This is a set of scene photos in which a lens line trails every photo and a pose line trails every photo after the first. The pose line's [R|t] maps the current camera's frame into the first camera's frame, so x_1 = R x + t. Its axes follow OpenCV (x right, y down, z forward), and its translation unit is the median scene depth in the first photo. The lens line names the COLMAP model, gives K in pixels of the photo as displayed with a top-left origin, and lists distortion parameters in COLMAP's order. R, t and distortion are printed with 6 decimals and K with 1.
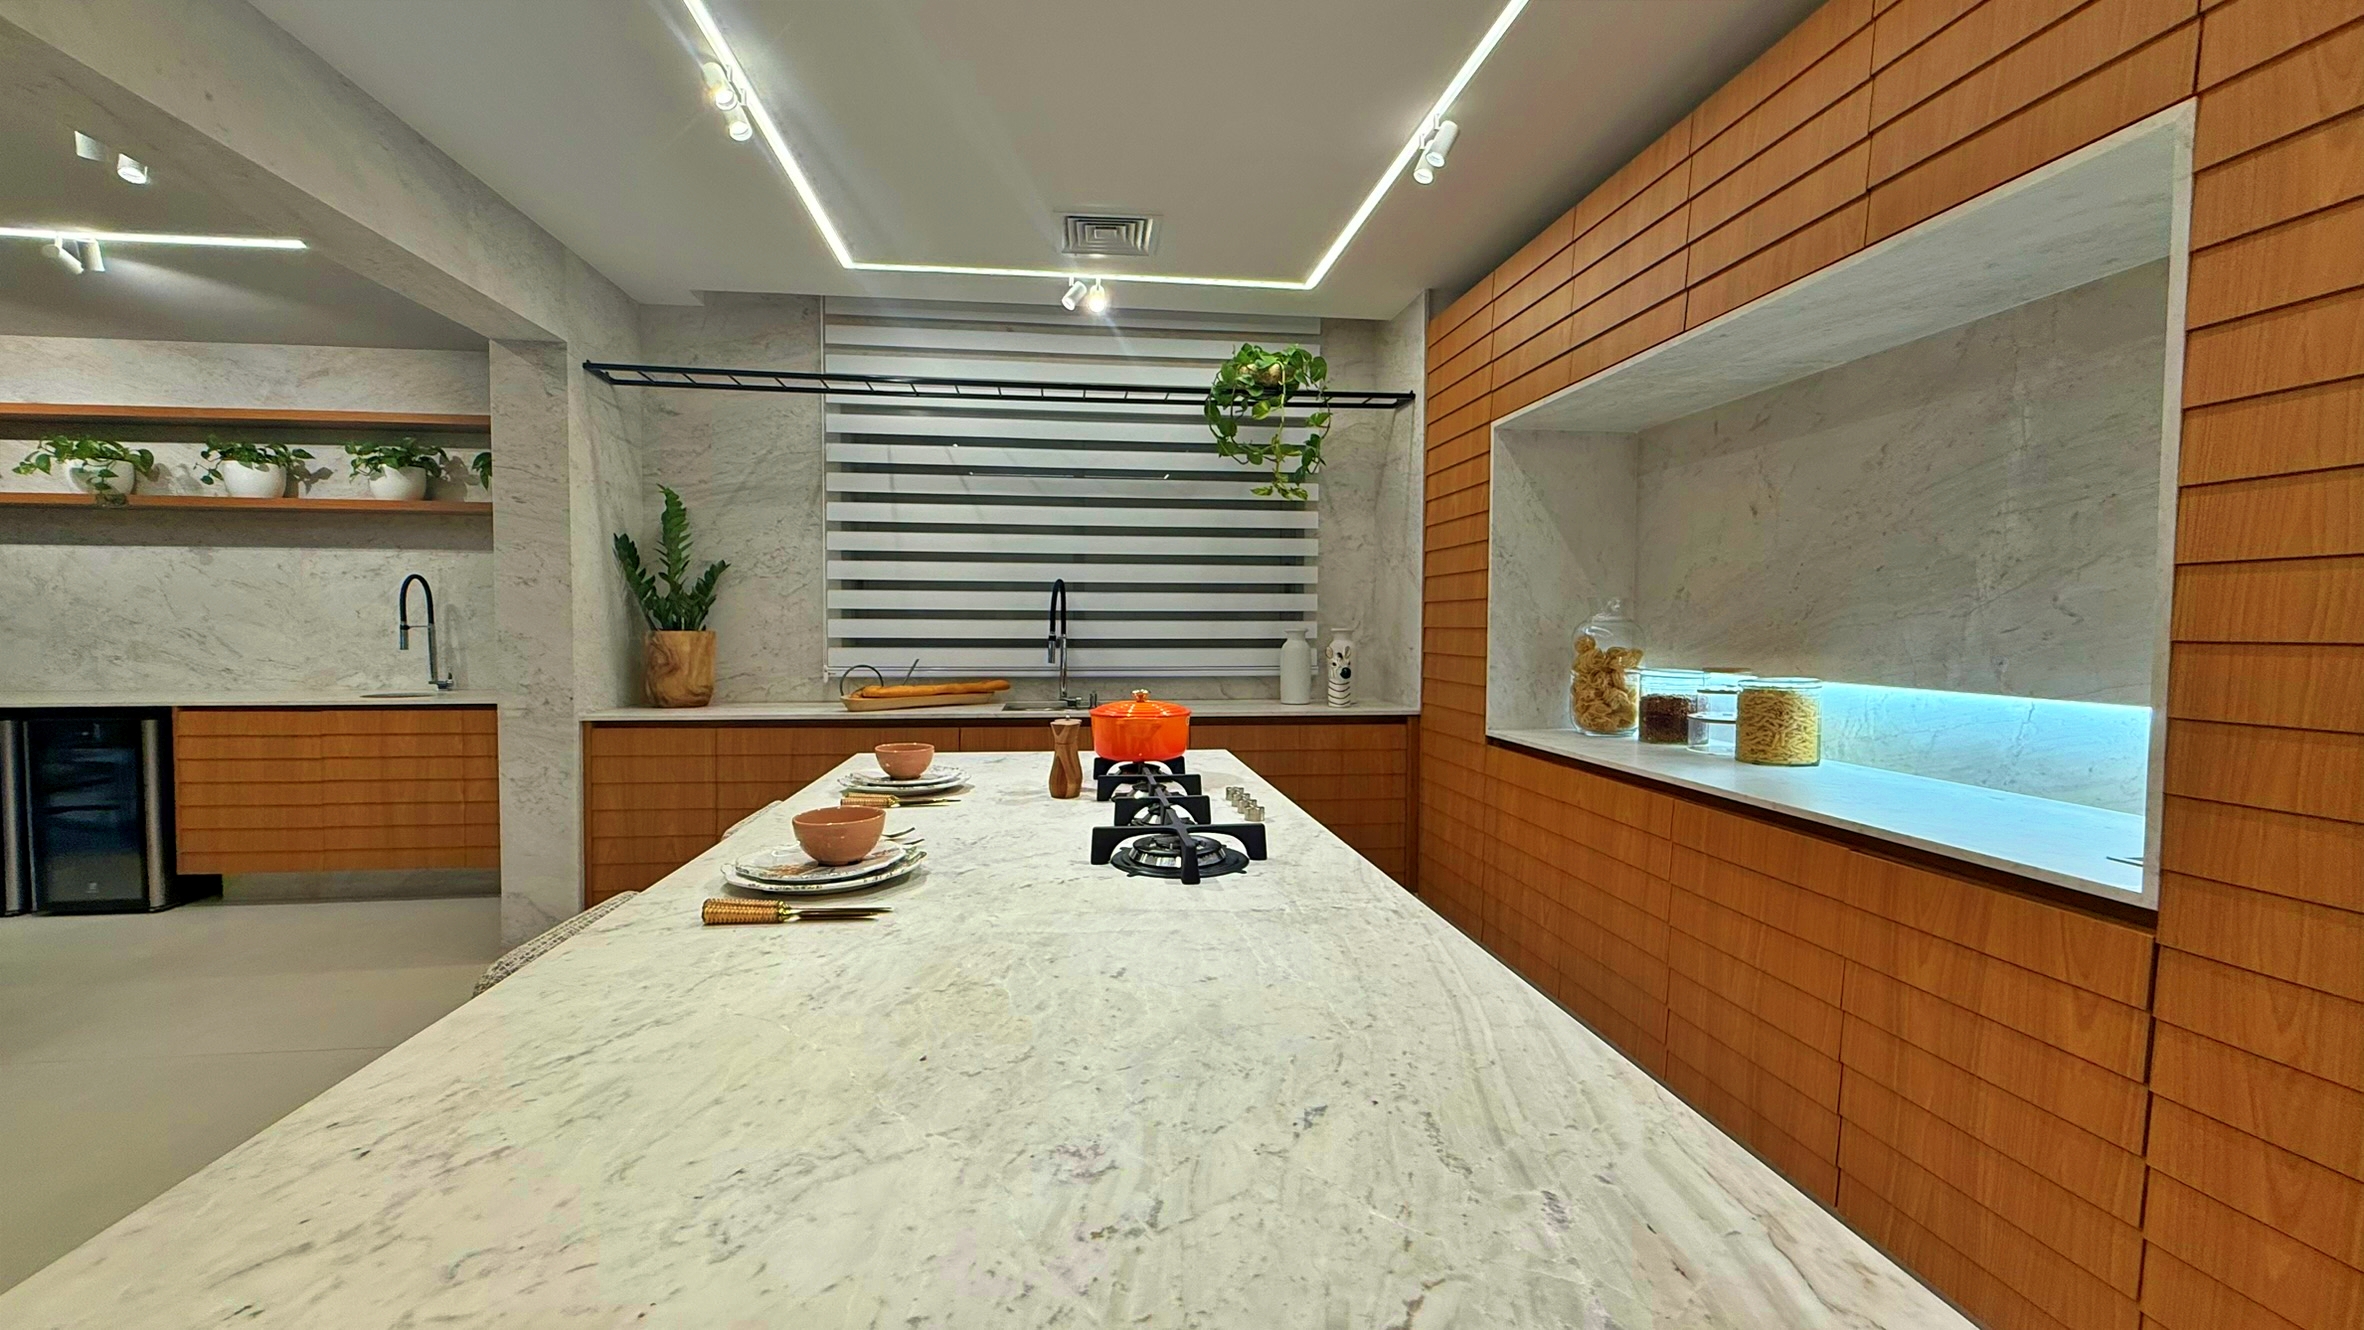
lens RADIAL K [[941.8, 0, 1171.7], [0, 941.8, 663.4], [0, 0, 1]] dist [-0.000069, -0.000390]
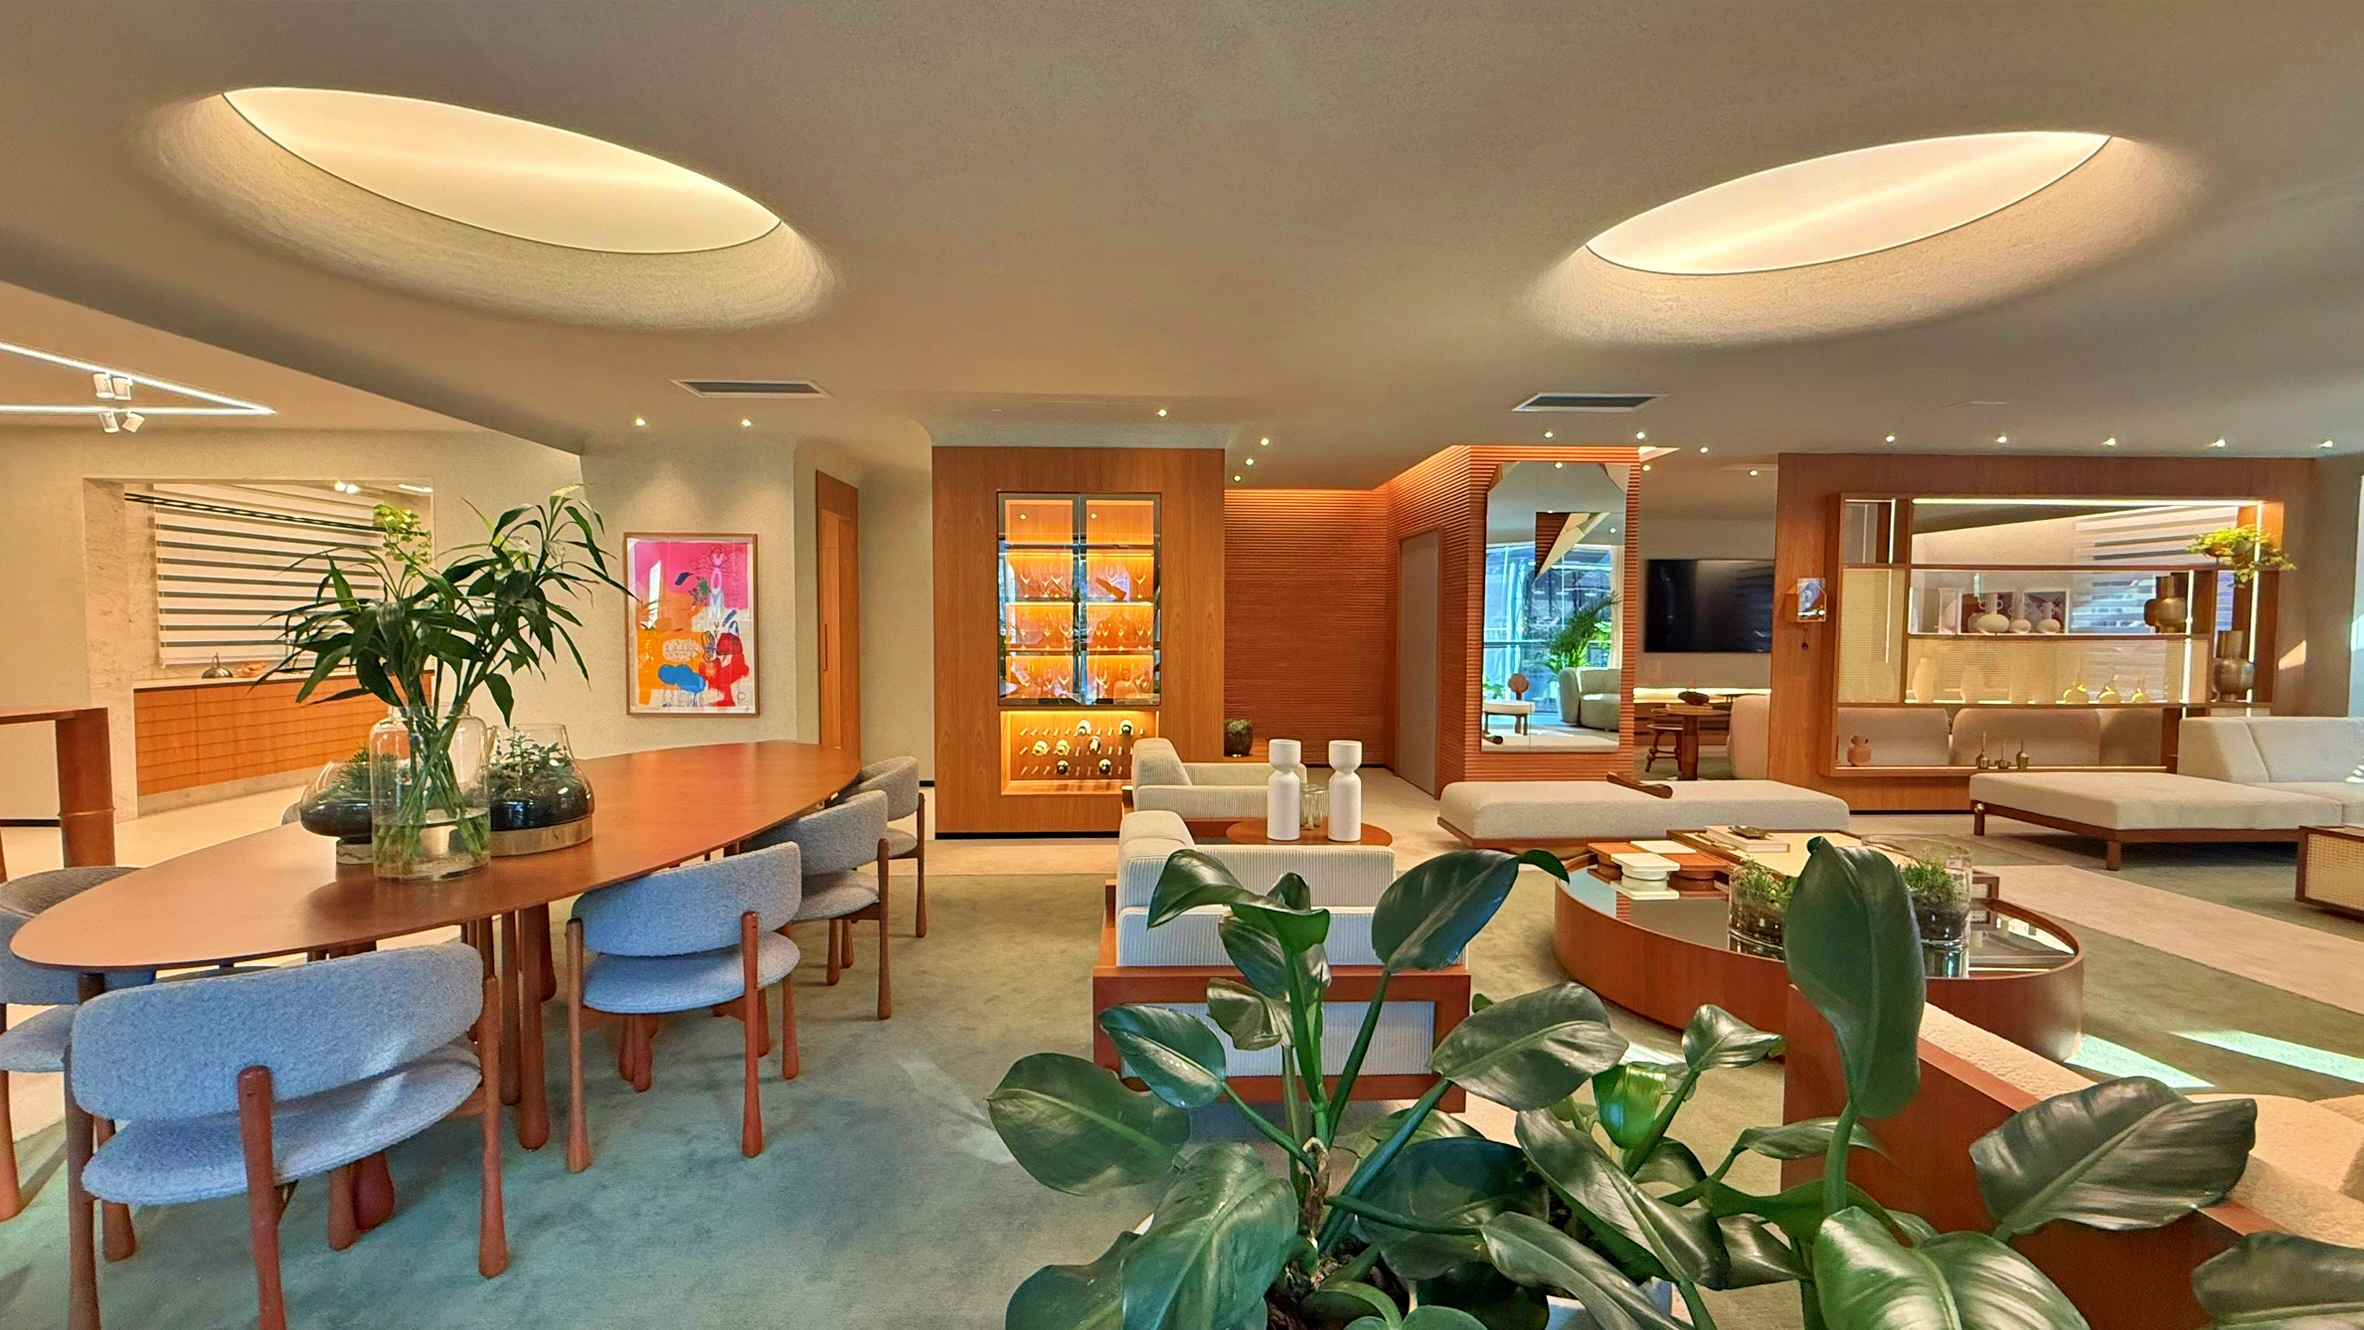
lens RADIAL K [[941.8, 0, 1171.7], [0, 941.8, 663.4], [0, 0, 1]] dist [-0.000069, -0.000390]
pose [[0.073343, -0.046016, 0.996245, -2.264296], [0.035463, 0.998424, 0.043506, 0.003603], [-0.996676, 0.032139, 0.074859, -1.137839]]
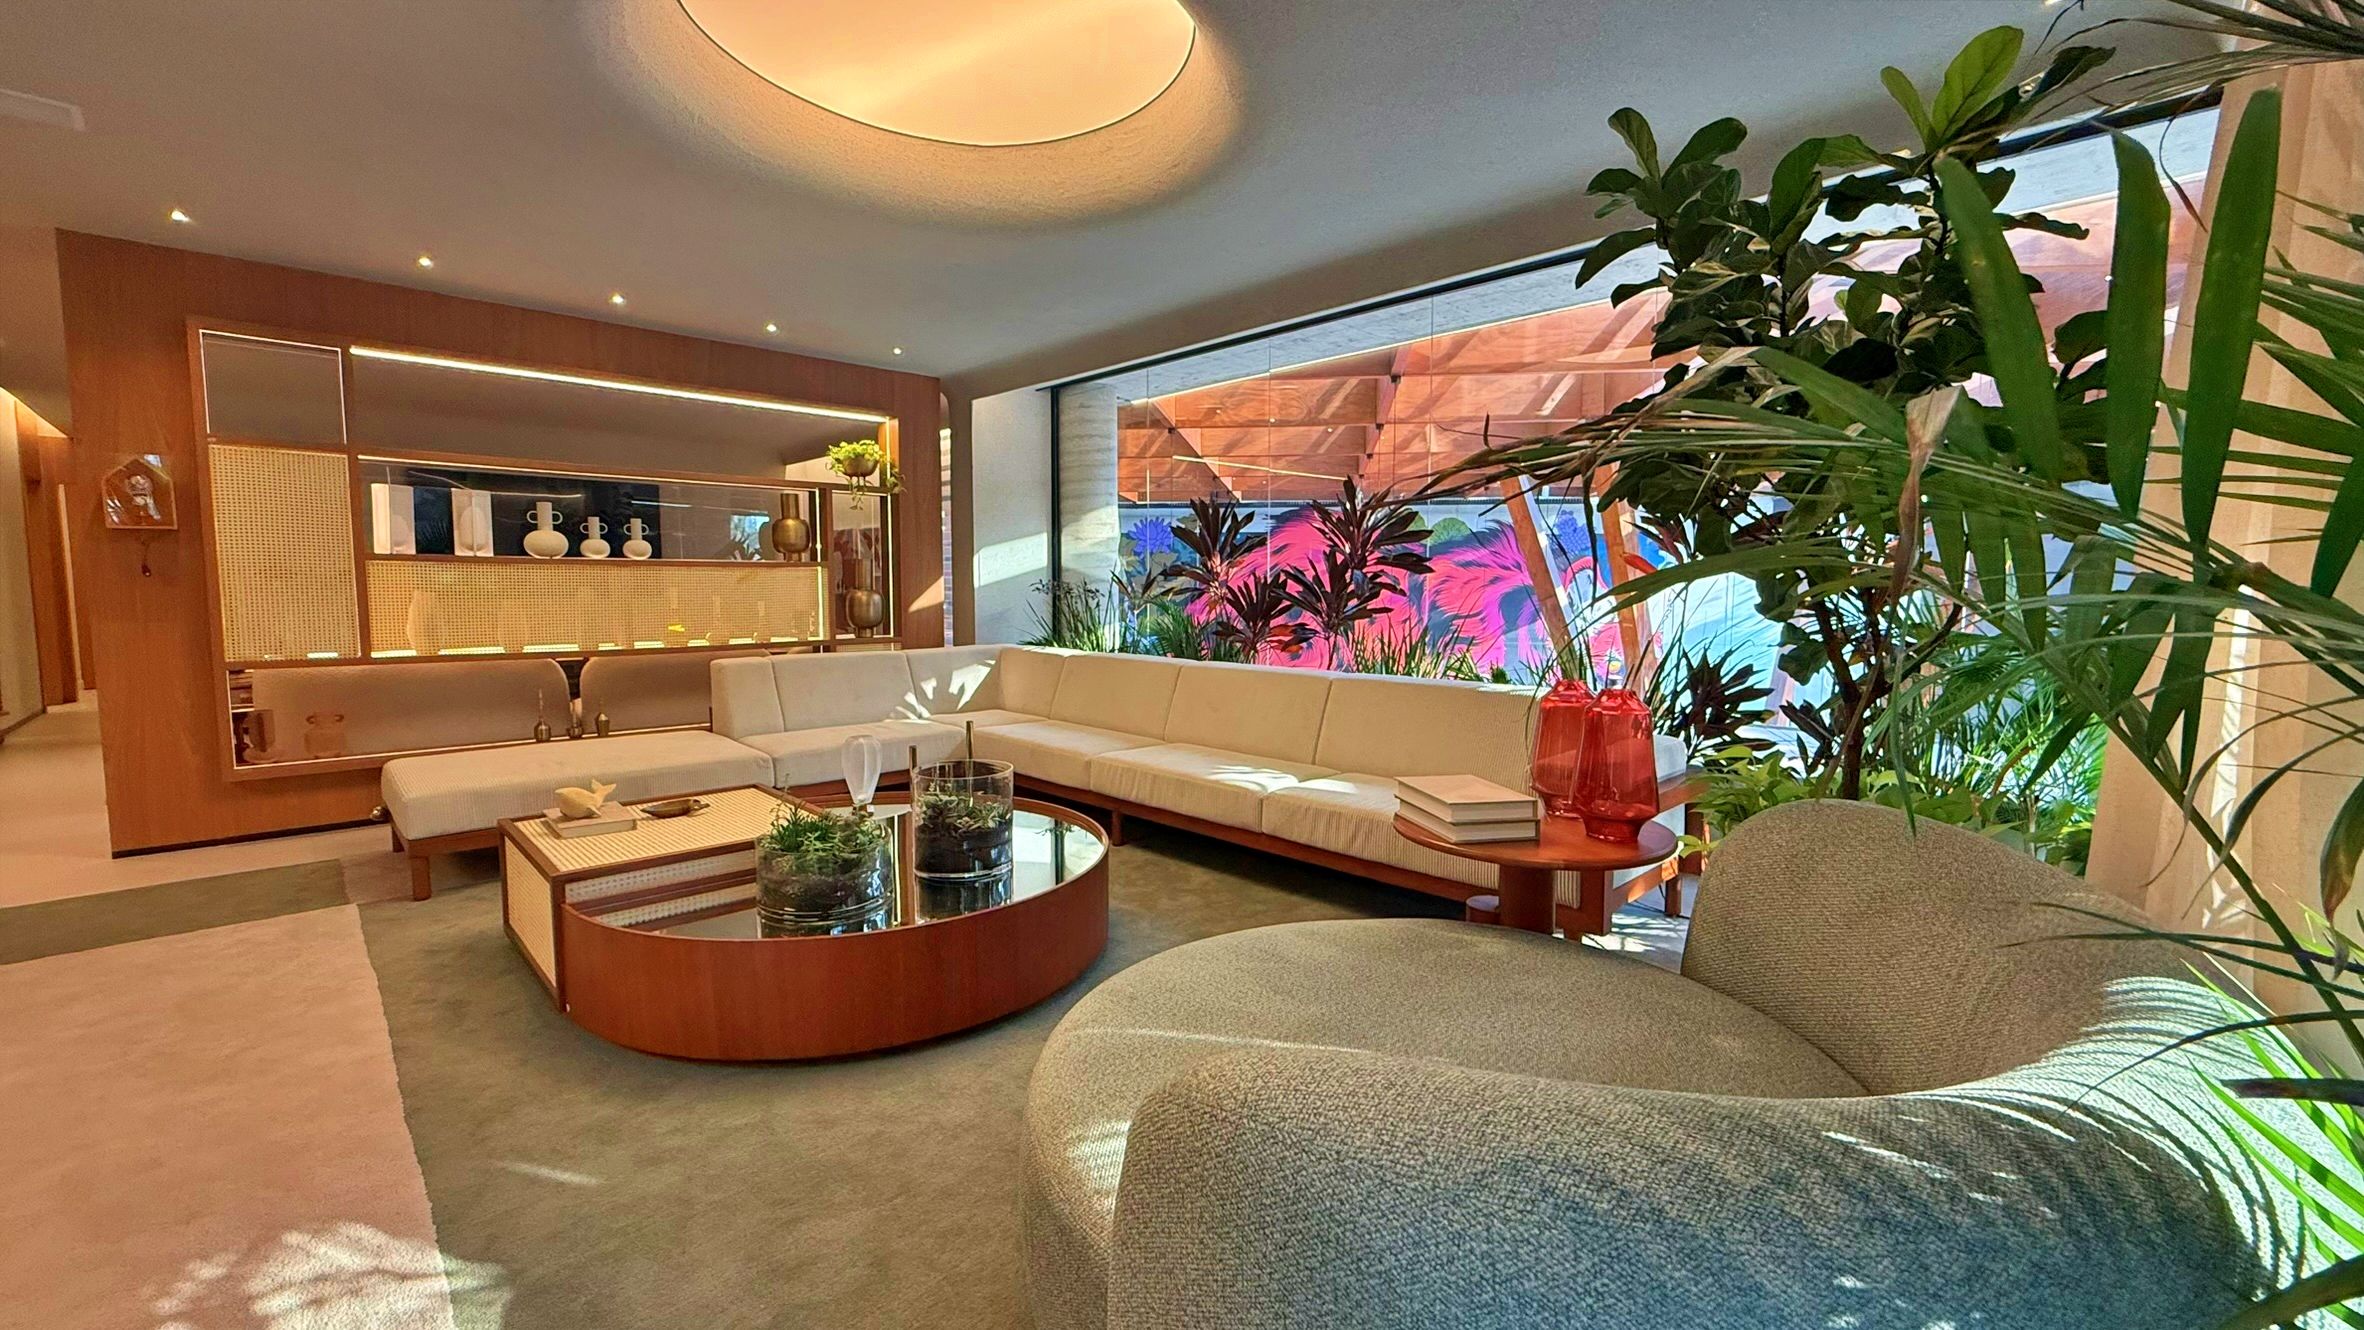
lens RADIAL K [[941.8, 0, 1171.7], [0, 941.8, 663.4], [0, 0, 1]] dist [-0.000069, -0.000390]
pose [[-0.598947, -0.066362, 0.798034, -1.919105], [0.025170, 0.994508, 0.101591, 0.124394], [-0.800393, 0.080934, -0.593987, -2.568006]]
